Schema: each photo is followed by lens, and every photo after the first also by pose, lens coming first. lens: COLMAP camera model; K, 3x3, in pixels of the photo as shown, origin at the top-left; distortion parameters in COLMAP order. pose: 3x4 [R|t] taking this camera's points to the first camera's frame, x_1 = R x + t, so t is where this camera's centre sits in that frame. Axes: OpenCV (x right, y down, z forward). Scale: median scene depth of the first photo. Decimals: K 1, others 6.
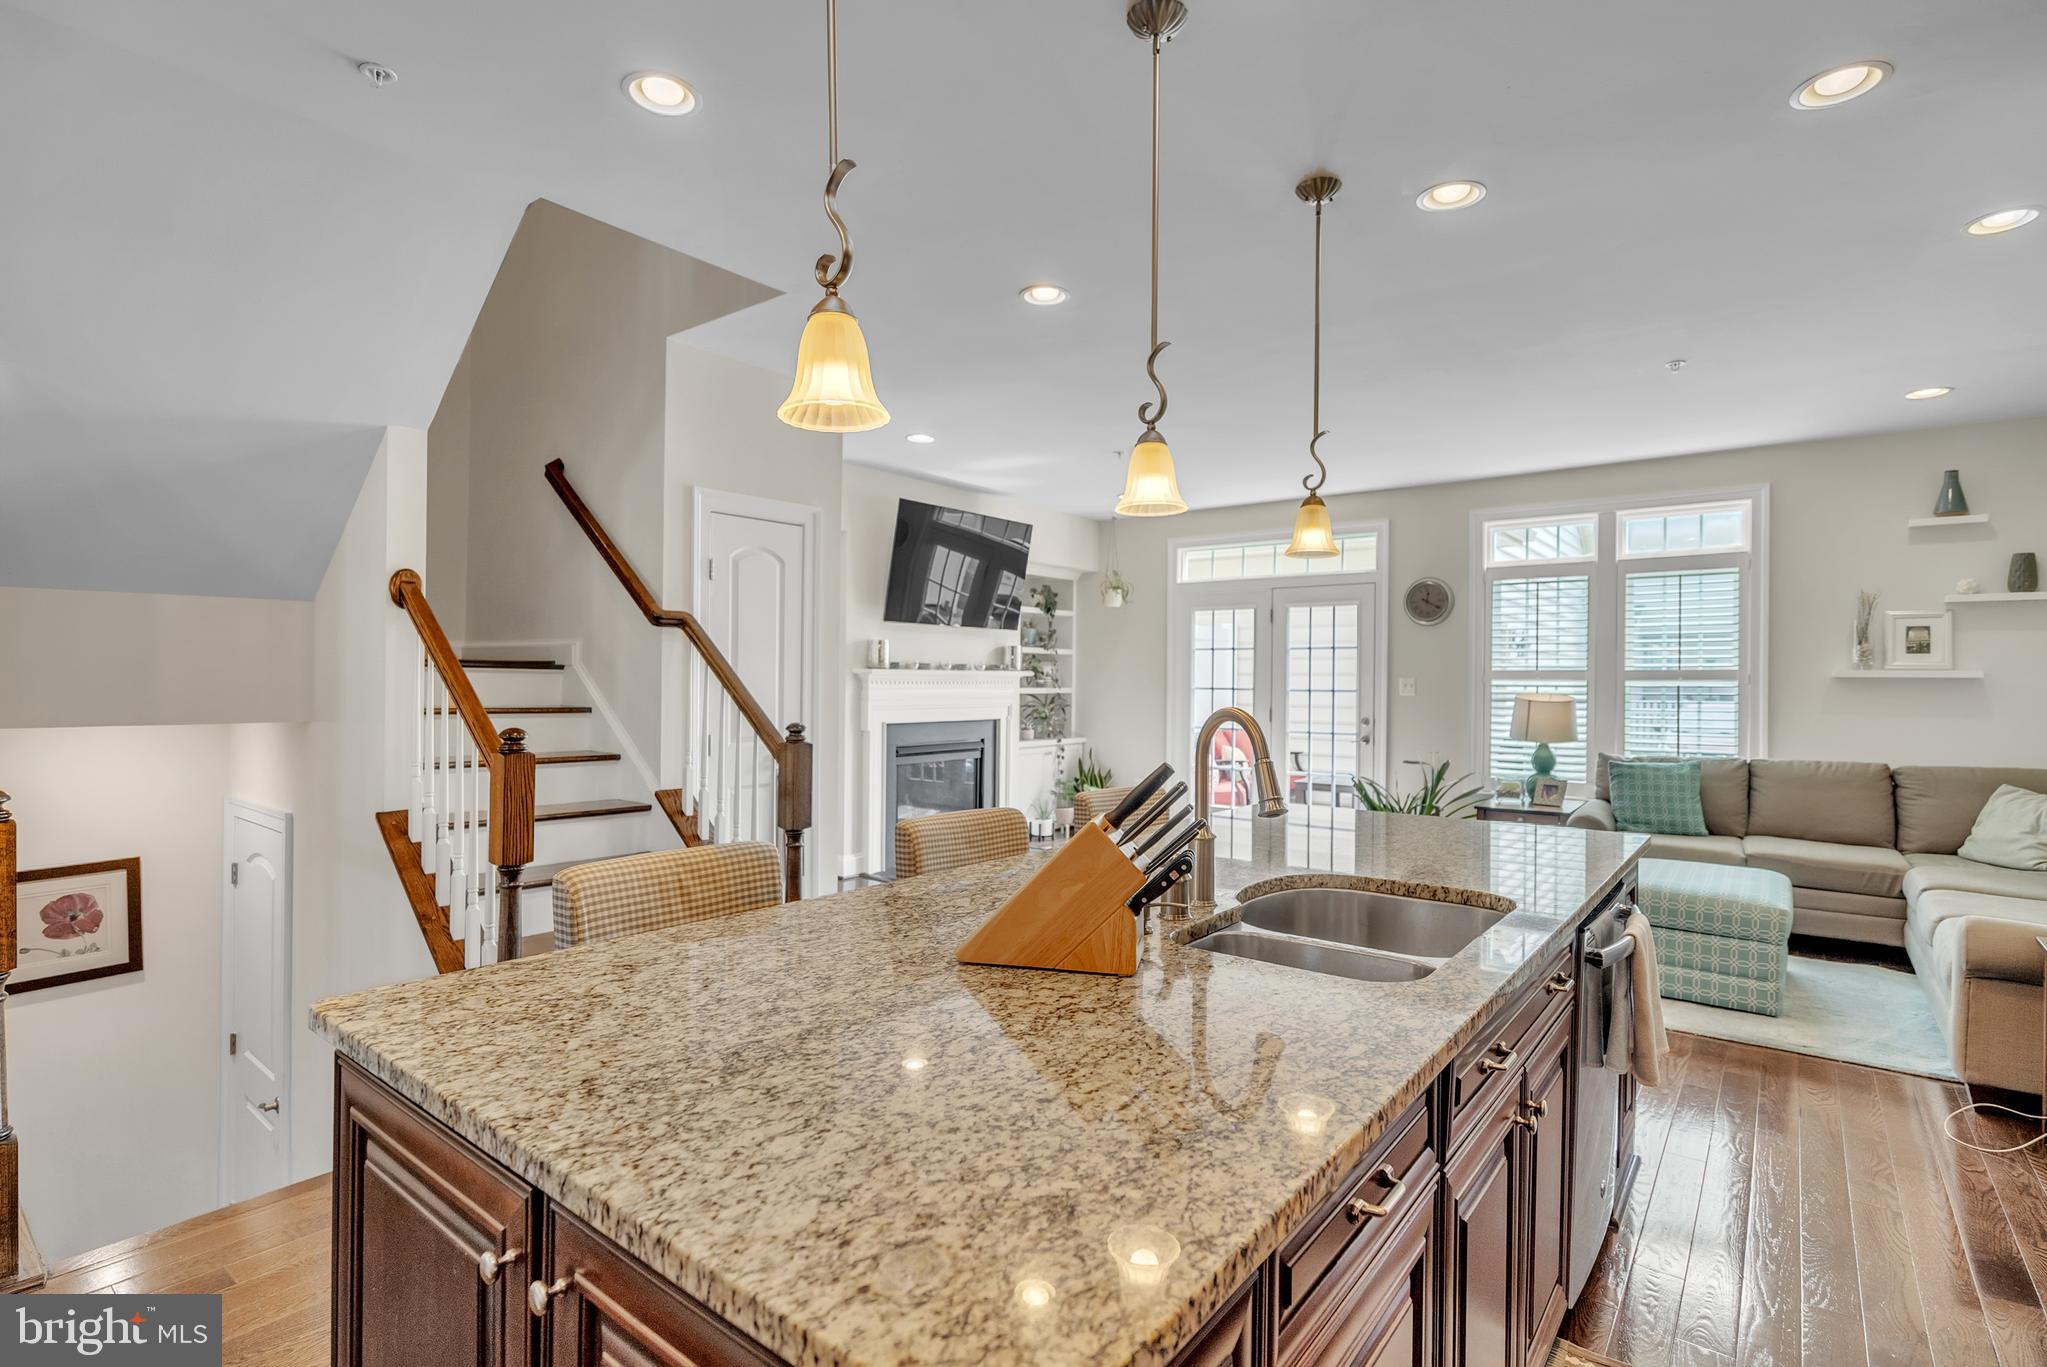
lens RADIAL K [[976.0, 0, 1020.3], [0, 976.0, 678.5], [0, 0, 1]] dist [0.000156, 0.000174]
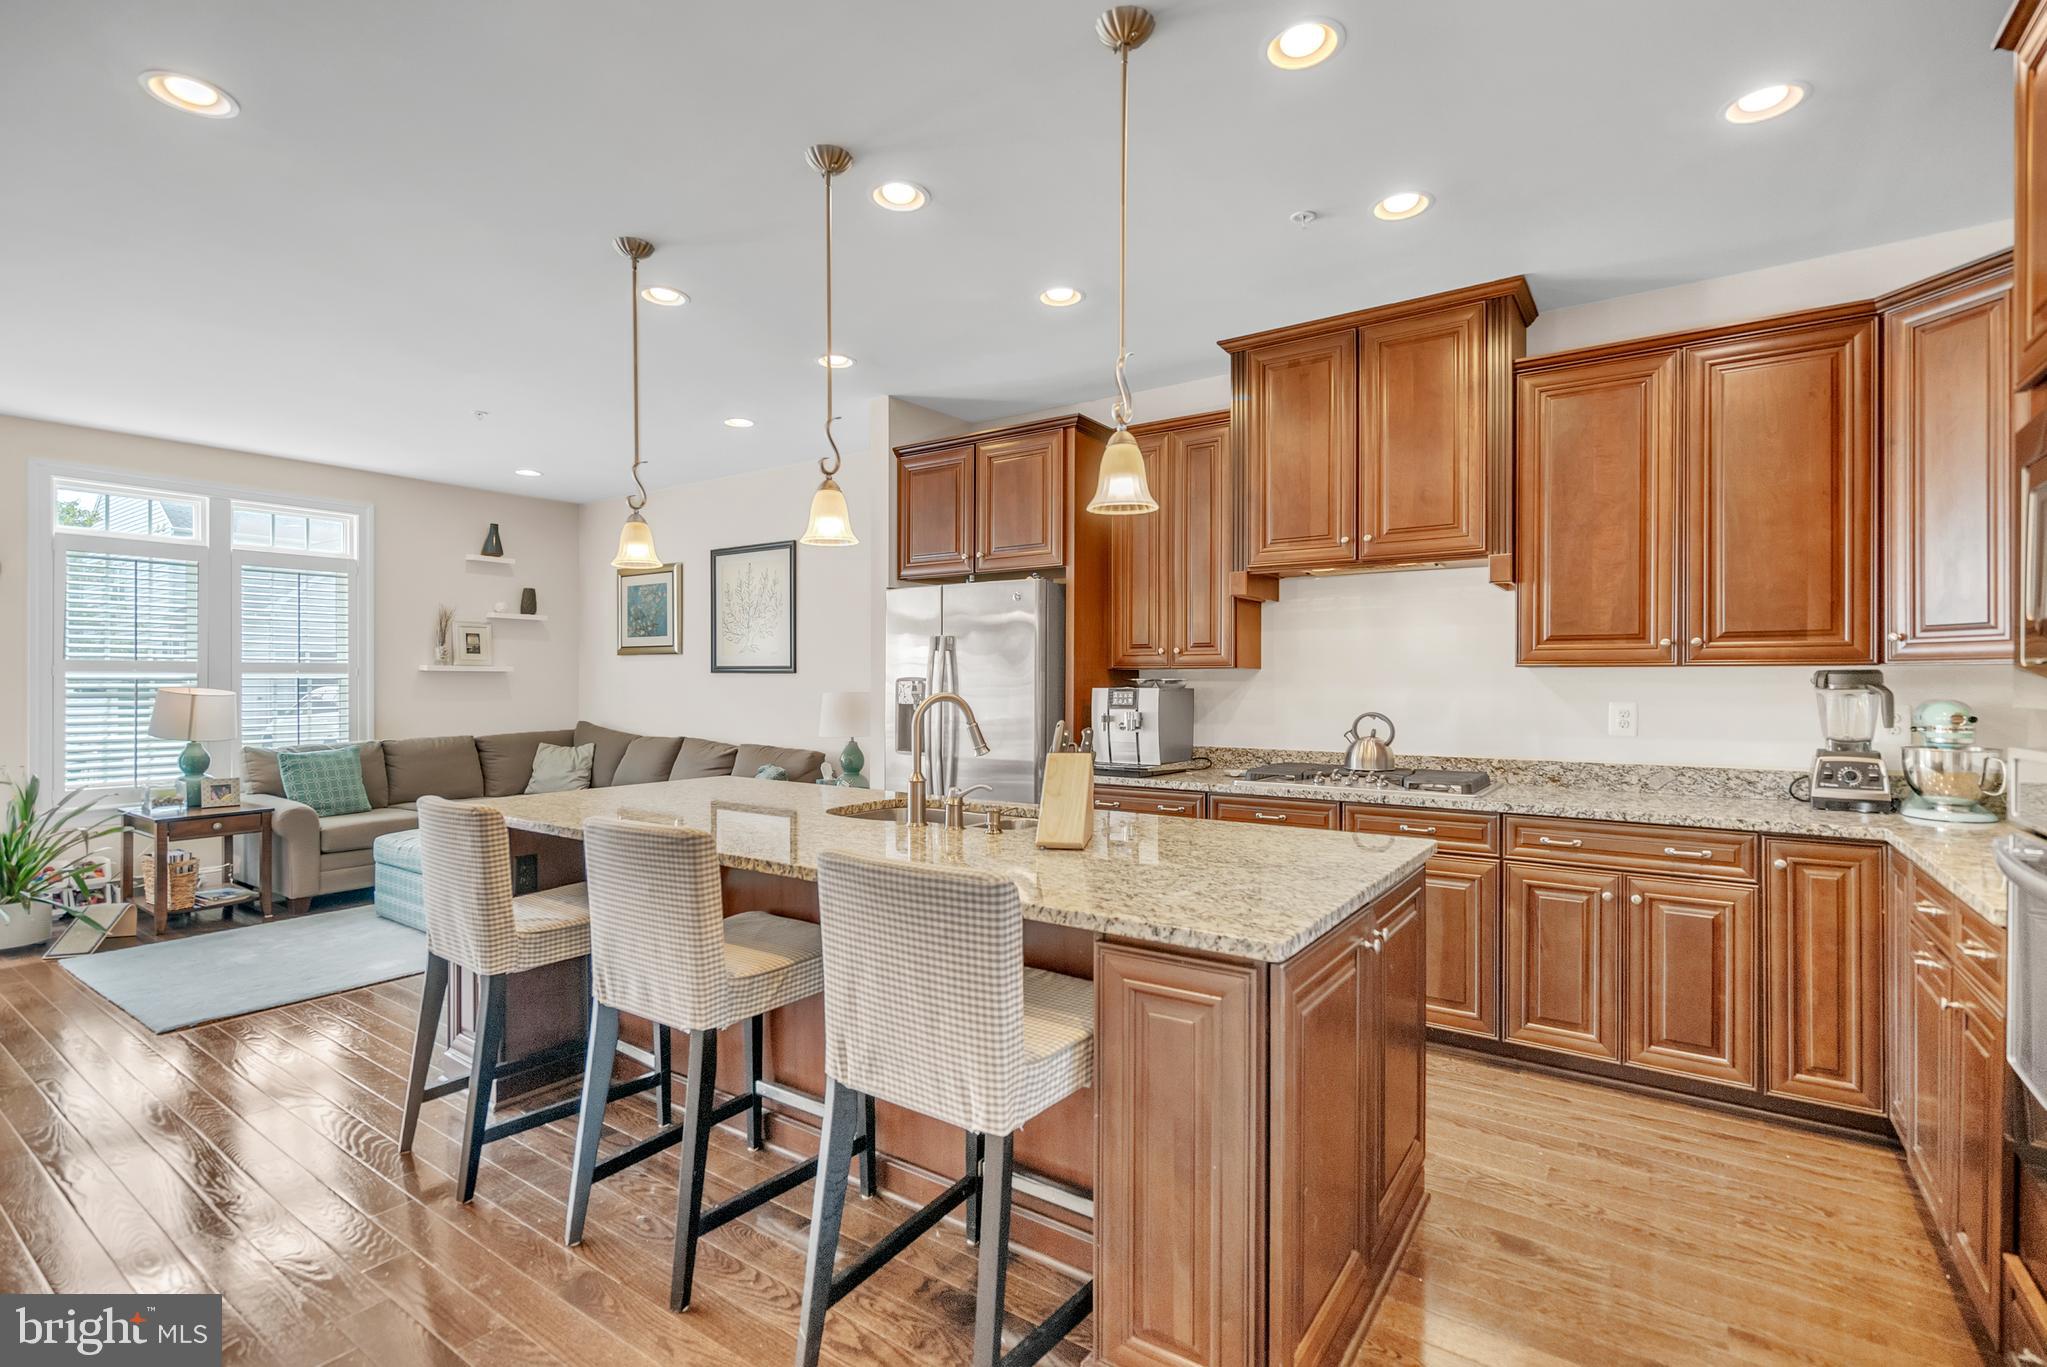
lens RADIAL K [[933.4, 0, 1024.0], [0, 933.4, 671.1], [0, 0, 1]] dist [-0.025049, 0.012274]
pose [[-0.059628, 0.003444, 0.998215, -0.406666], [-0.005319, 0.999979, -0.003768, -0.000617], [-0.998207, -0.005534, -0.059608, 0.301556]]
